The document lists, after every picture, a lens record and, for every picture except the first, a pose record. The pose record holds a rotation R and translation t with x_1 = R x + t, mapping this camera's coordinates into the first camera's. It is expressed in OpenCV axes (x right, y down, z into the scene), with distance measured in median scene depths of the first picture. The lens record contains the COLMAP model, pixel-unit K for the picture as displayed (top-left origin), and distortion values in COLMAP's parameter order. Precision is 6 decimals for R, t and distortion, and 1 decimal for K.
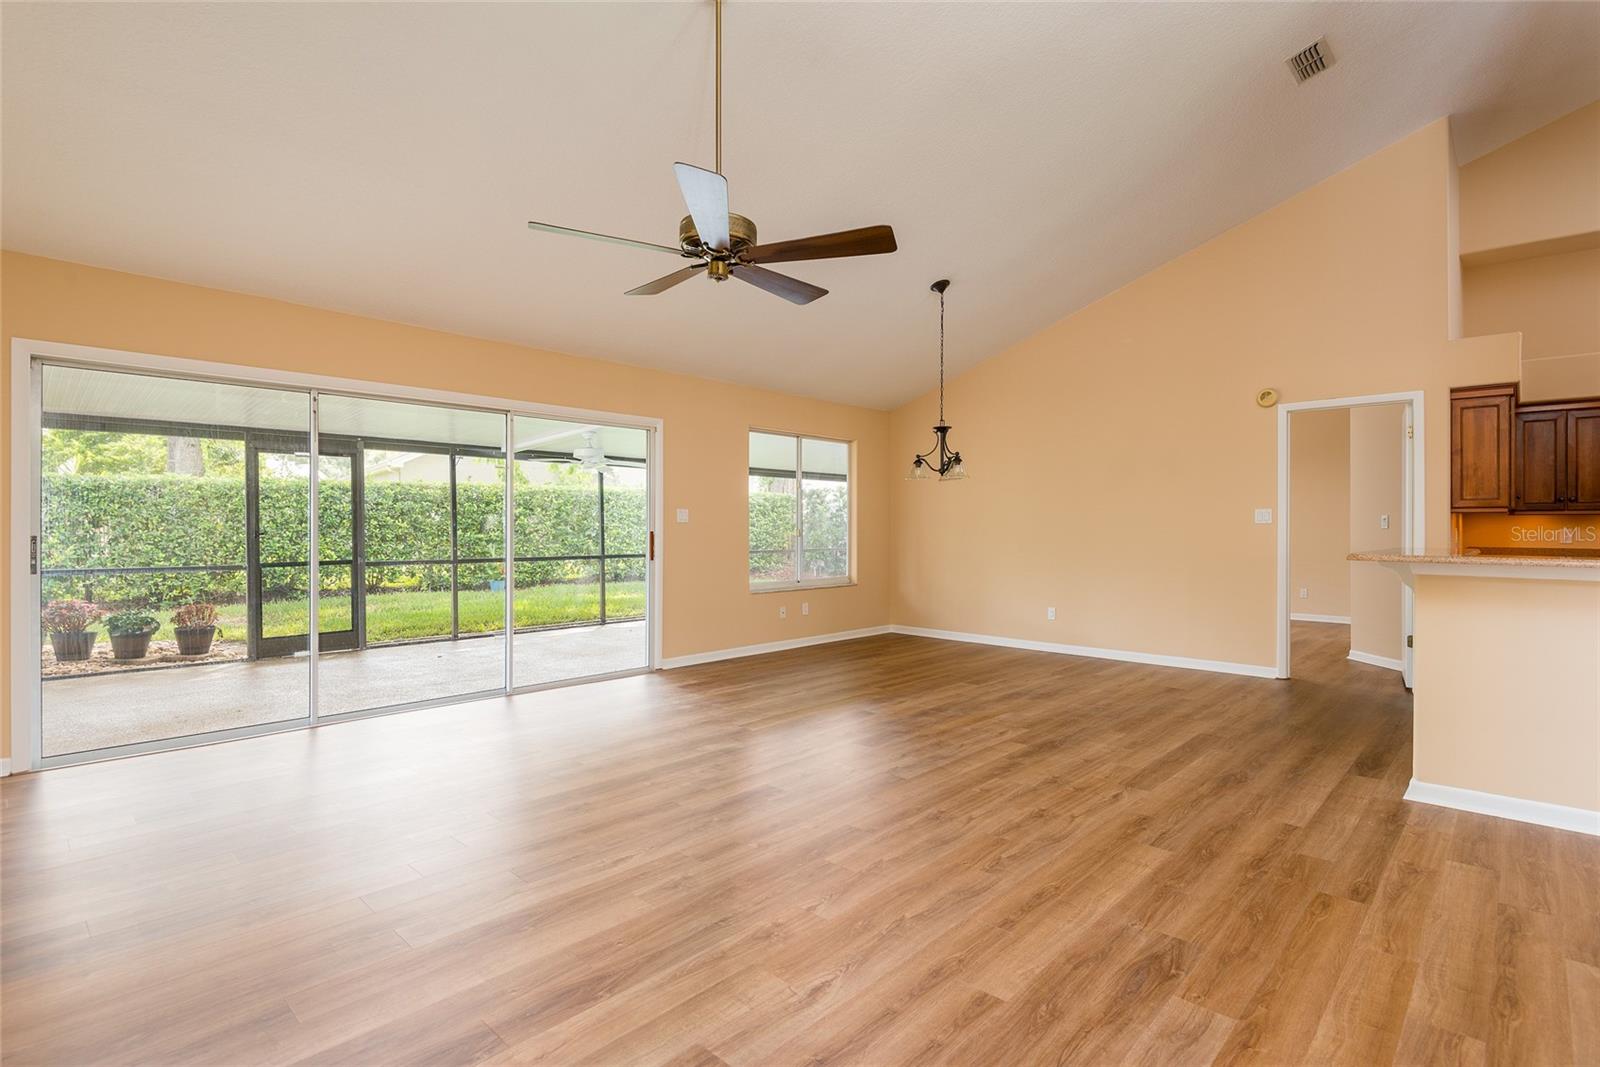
lens RADIAL K [[766.5, 0, 781.2], [0, 766.5, 533.6], [0, 0, 1]] dist [0.023482, -0.000524]
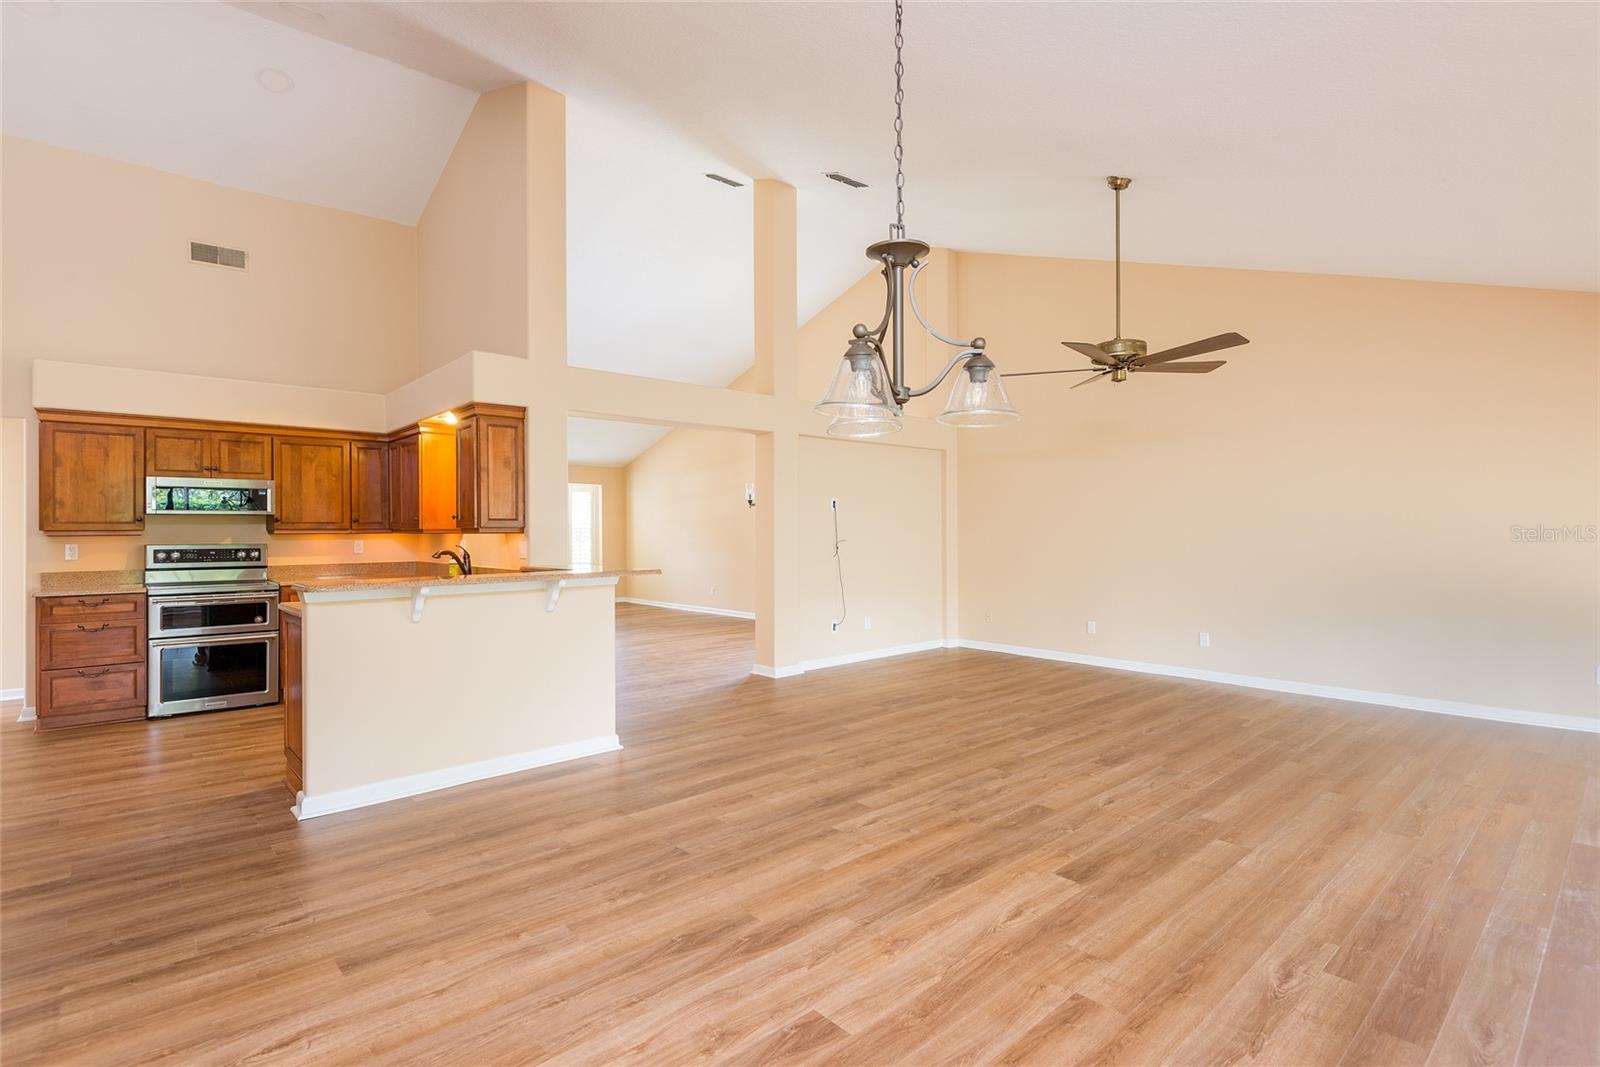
lens RADIAL K [[790.7, 0, 805.1], [0, 790.7, 530.0], [0, 0, 1]] dist [0.026601, -0.017391]
pose [[-0.999043, 0.003935, 0.043563, 0.372411], [0.004458, 0.999919, 0.011899, -0.049736], [-0.043512, 0.012082, -0.998980, 2.091344]]
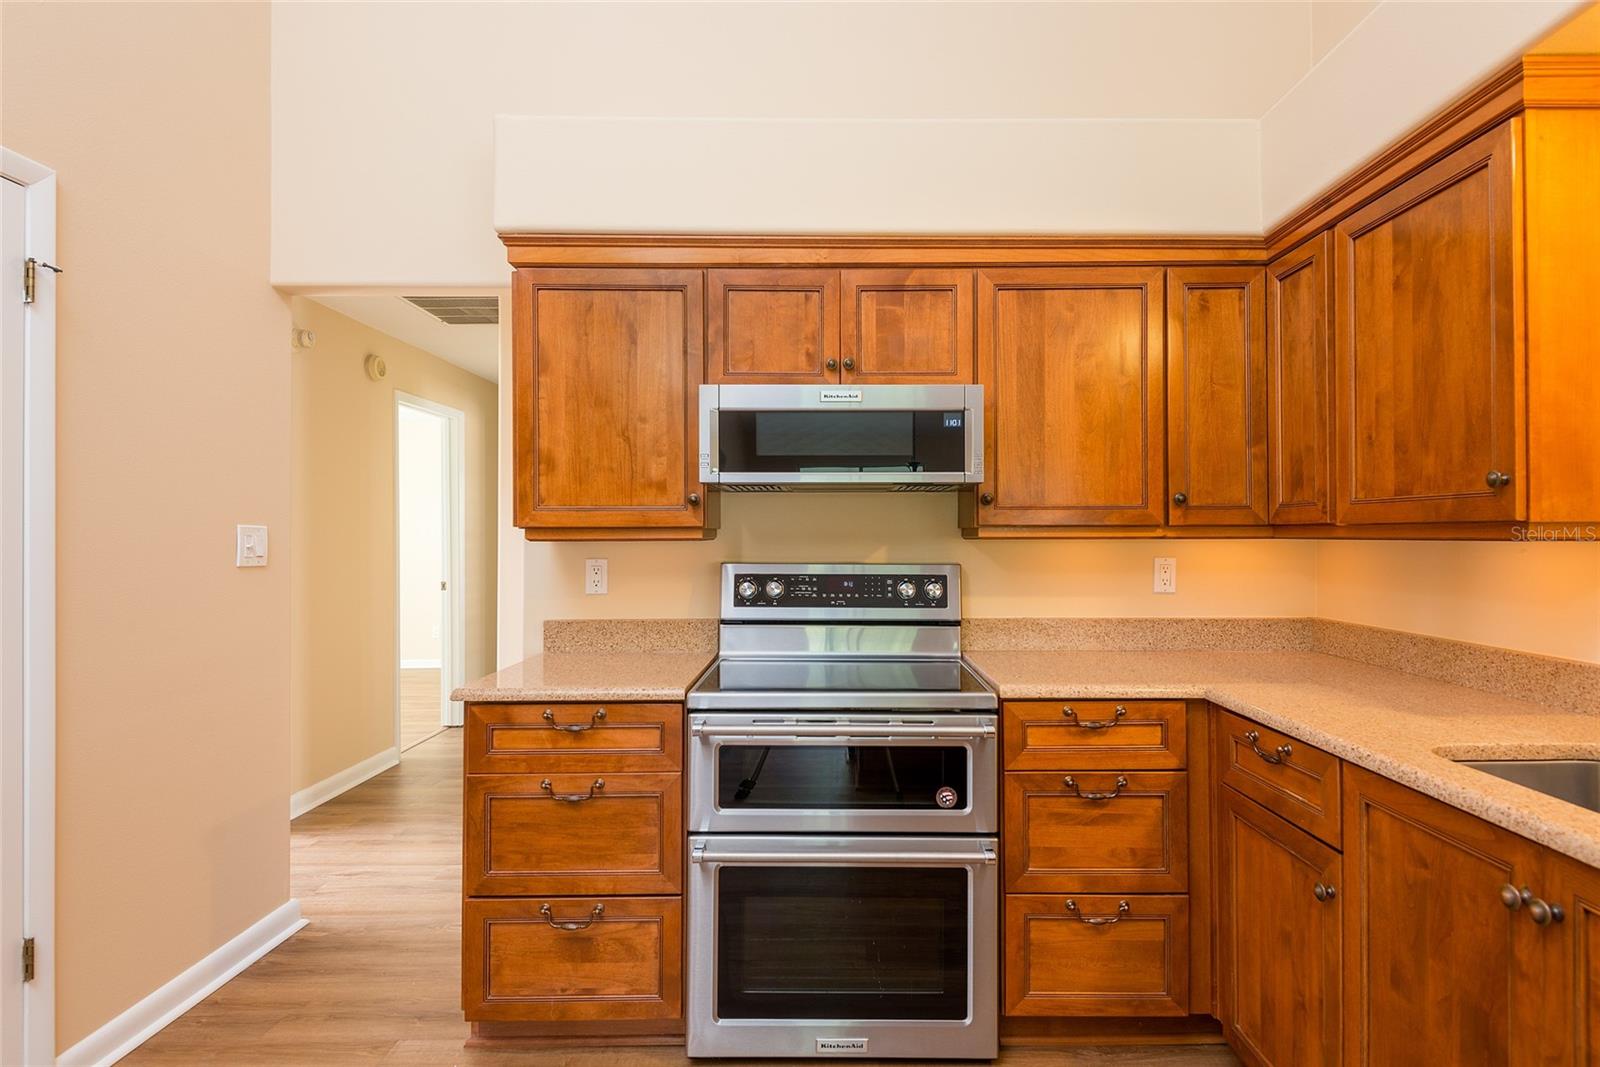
lens RADIAL K [[790.7, 0, 805.1], [0, 790.7, 530.0], [0, 0, 1]] dist [0.026601, -0.017391]
pose [[-0.700848, 0.006883, 0.713278, 1.170338], [0.009045, 0.999959, -0.000762, -0.034384], [-0.713254, 0.005918, -0.700881, 1.051922]]
